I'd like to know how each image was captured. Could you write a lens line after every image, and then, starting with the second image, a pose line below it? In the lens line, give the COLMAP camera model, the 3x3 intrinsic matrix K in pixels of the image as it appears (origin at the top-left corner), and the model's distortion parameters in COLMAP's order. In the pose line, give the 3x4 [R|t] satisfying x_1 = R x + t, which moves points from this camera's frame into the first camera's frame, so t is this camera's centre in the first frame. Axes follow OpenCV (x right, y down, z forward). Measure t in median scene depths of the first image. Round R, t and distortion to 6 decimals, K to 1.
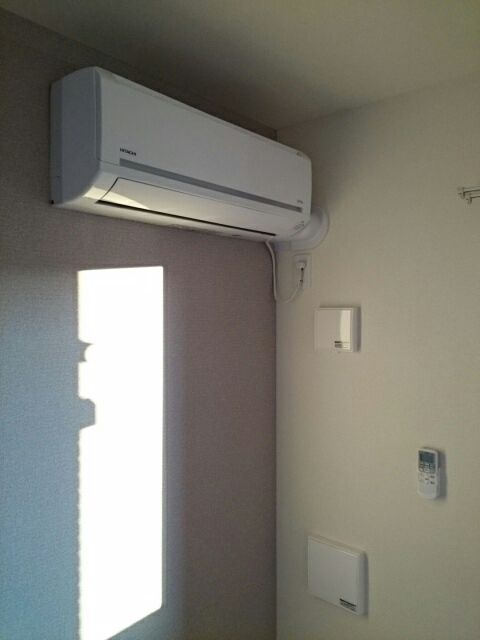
lens RADIAL K [[484.8, 0, 240.0], [0, 484.8, 320.0], [0, 0, 1]] dist [0.092145, -0.115076]
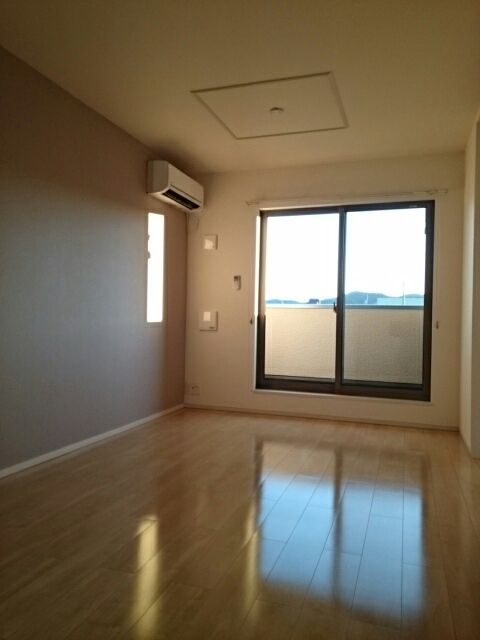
lens RADIAL K [[484.8, 0, 240.0], [0, 484.8, 320.0], [0, 0, 1]] dist [0.092145, -0.115076]
pose [[0.905783, 0.014740, 0.423485, -1.068197], [-0.017168, 0.999851, 0.001918, 0.572751], [-0.423394, -0.009008, 0.905901, -2.177647]]
